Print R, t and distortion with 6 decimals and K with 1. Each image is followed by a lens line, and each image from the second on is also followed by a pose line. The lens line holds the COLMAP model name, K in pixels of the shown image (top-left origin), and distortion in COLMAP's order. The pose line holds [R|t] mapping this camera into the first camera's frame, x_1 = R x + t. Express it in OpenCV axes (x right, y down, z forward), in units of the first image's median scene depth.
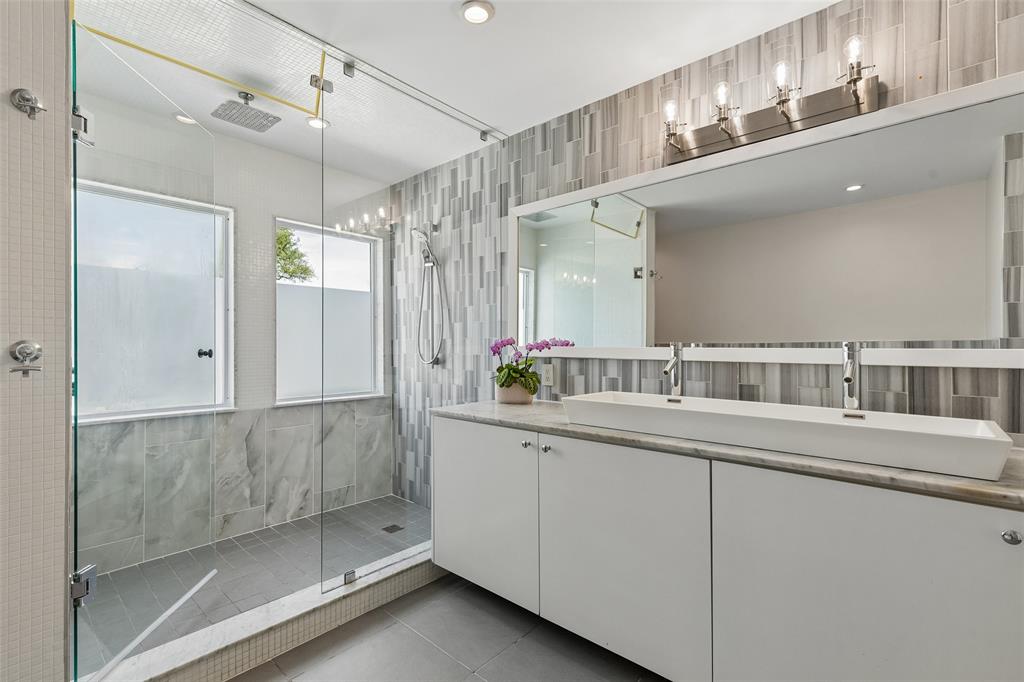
lens RADIAL K [[459.5, 0, 503.8], [0, 459.5, 340.9], [0, 0, 1]] dist [0.009252, -0.001422]
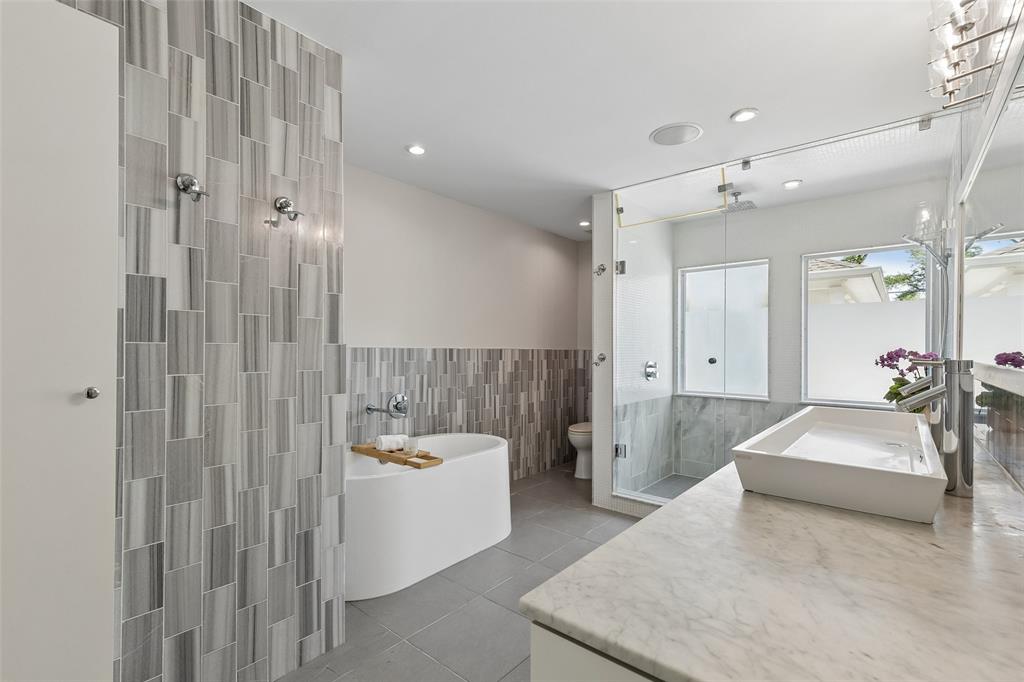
lens RADIAL K [[459.5, 0, 509.3], [0, 459.5, 350.5], [0, 0, 1]] dist [0.009252, -0.001422]
pose [[0.045704, -0.003667, -0.998948, 1.016423], [0.007418, 0.999967, -0.003332, -0.006931], [0.998927, -0.007258, 0.045730, 0.176879]]
